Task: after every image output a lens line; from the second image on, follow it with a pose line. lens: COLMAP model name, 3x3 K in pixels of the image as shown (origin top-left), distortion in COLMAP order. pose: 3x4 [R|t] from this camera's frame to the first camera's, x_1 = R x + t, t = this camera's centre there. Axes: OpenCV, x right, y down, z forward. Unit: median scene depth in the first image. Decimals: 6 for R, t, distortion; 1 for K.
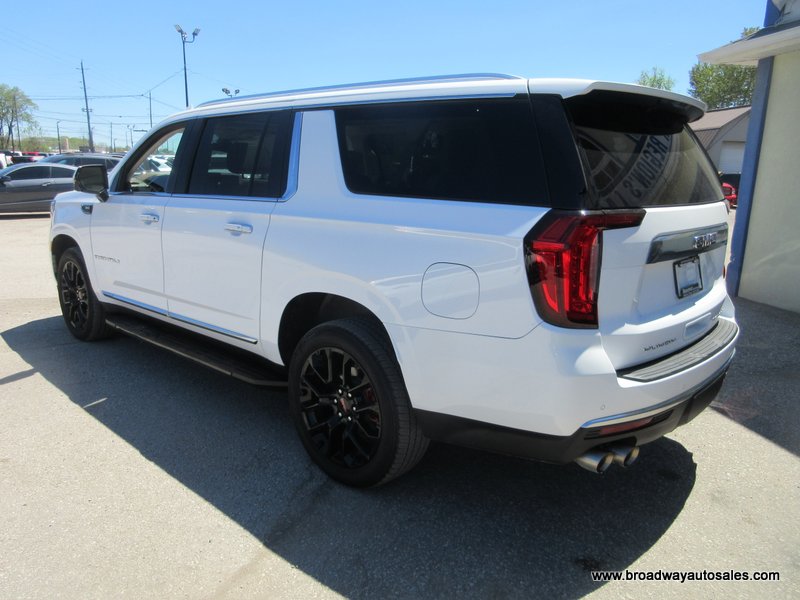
lens RADIAL K [[604.9, 0, 403.6], [0, 604.9, 299.7], [0, 0, 1]] dist [0.008707, -0.005262]
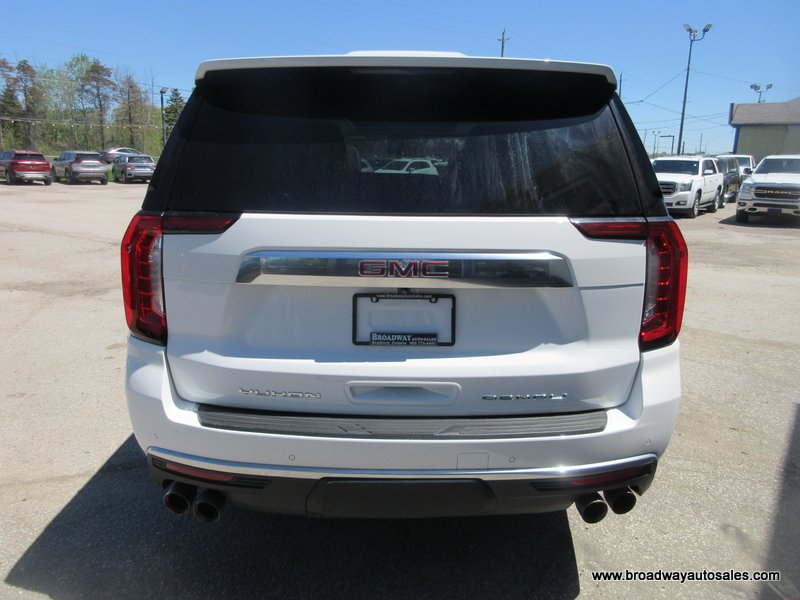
lens RADIAL K [[604.9, 0, 402.7], [0, 604.9, 298.8], [0, 0, 1]] dist [0.008707, -0.005262]
pose [[0.667419, 0.145689, -0.730292, 0.984227], [-0.153198, 0.986561, 0.056805, -0.102157], [0.728754, 0.073967, 0.680769, 0.541541]]
